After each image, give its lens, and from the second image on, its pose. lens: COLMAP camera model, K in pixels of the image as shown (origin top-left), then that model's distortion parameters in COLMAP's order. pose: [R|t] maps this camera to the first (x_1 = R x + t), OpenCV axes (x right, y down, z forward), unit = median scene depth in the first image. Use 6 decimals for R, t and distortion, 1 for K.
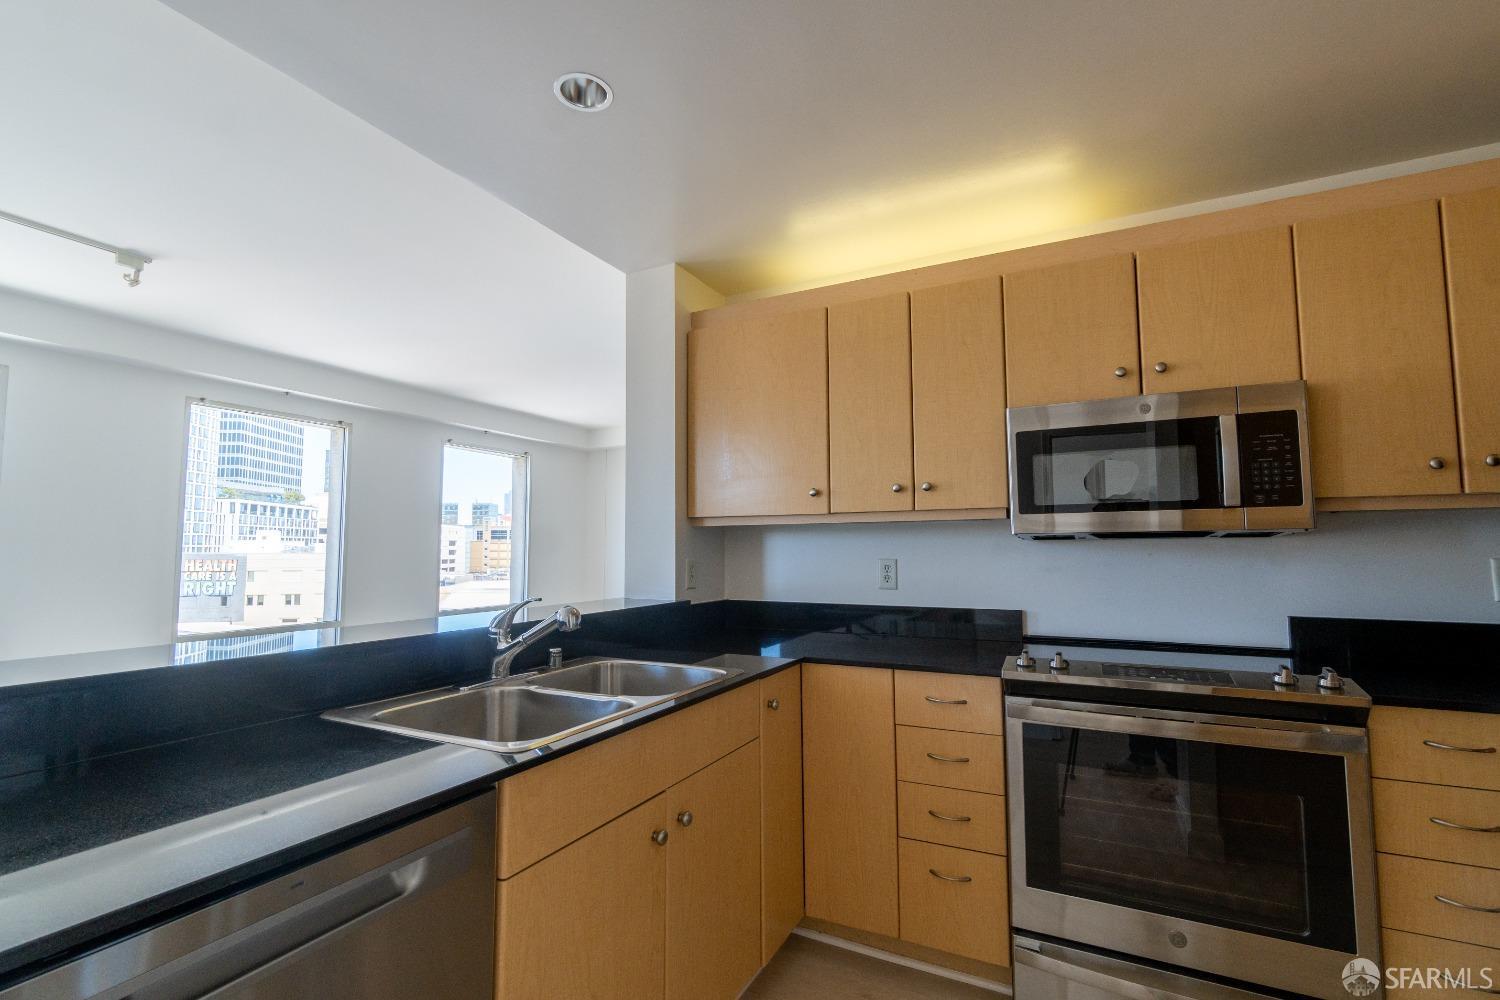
lens RADIAL K [[675.6, 0, 750.0], [0, 675.6, 500.0], [0, 0, 1]] dist [-0.002563, -0.000154]
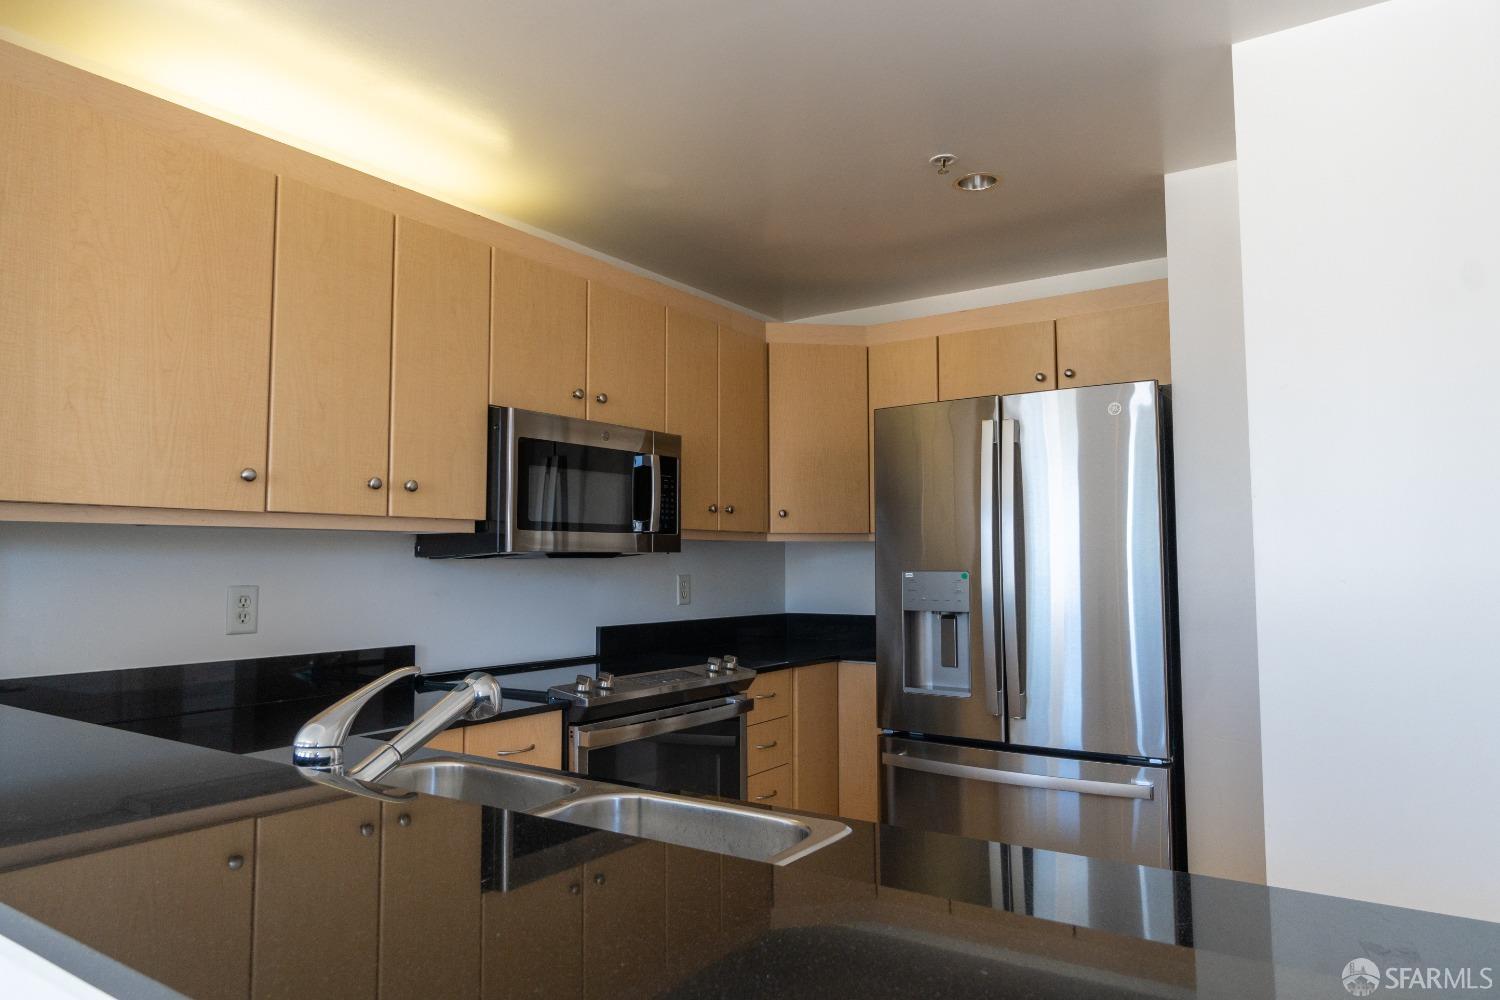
lens RADIAL K [[967.8, 0, 750.0], [0, 967.8, 500.0], [0, 0, 1]] dist [0.082774, 0.000492]
pose [[0.138296, 0.069266, 0.987966, -0.955014], [-0.070970, 0.995680, -0.059873, 0.042645], [-0.987845, -0.061836, 0.142614, 0.596829]]
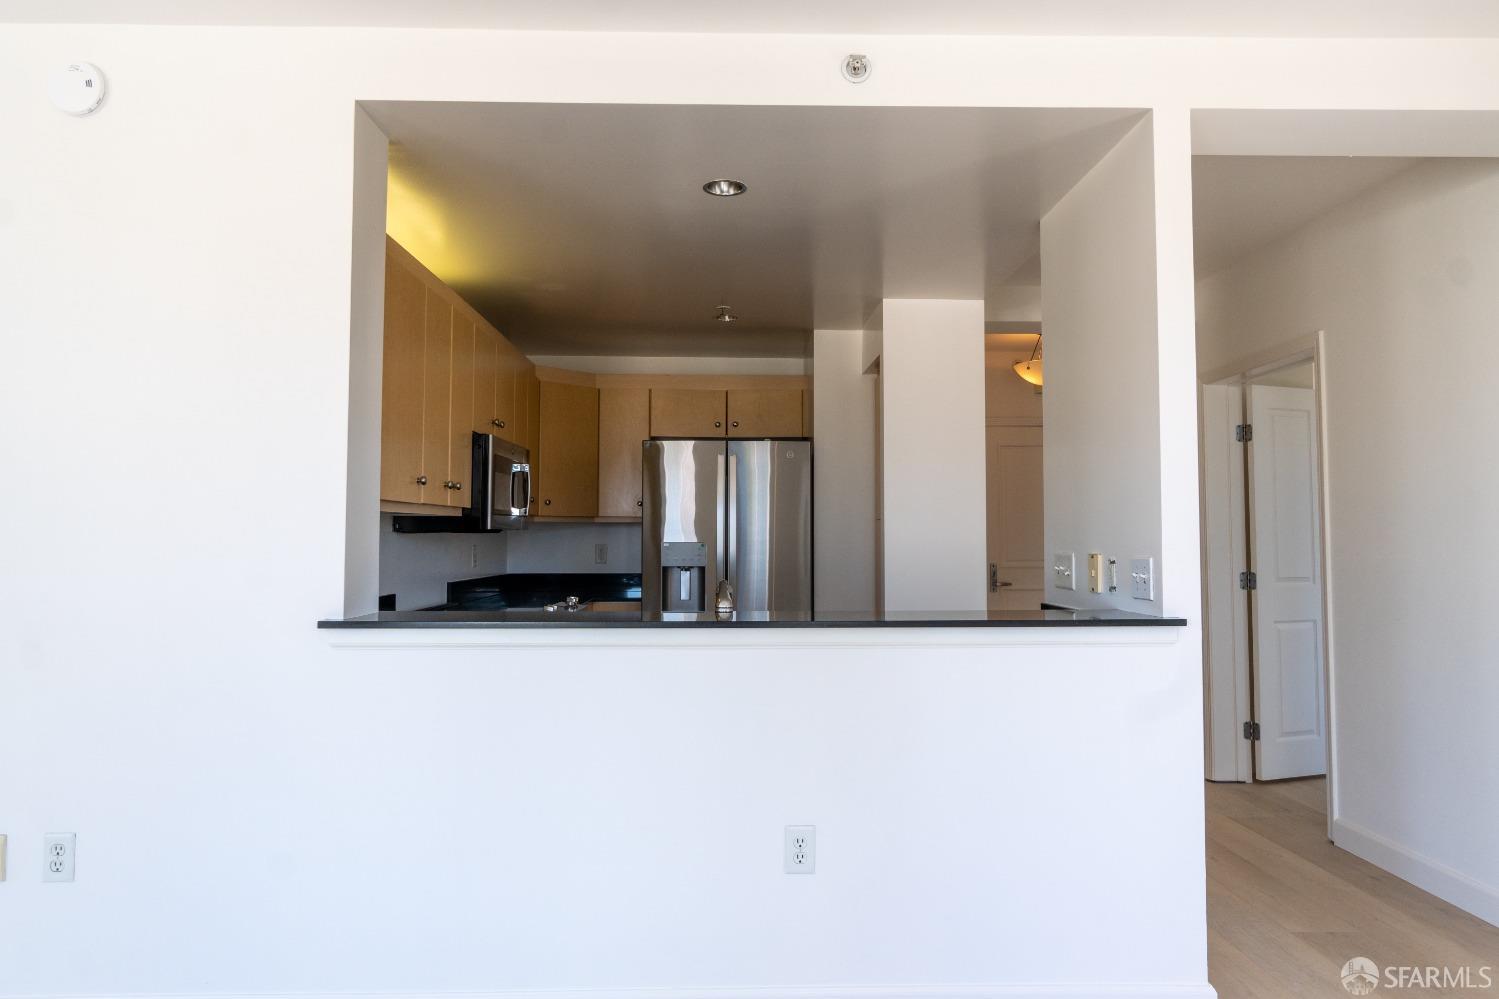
lens RADIAL K [[967.2, 0, 749.5], [0, 967.2, 499.5], [0, 0, 1]] dist [0.082774, 0.000492]
pose [[-0.465354, 0.042311, 0.884113, -1.822335], [-0.059206, 0.995132, -0.078787, 0.132924], [-0.883142, -0.089009, -0.460583, 1.678150]]
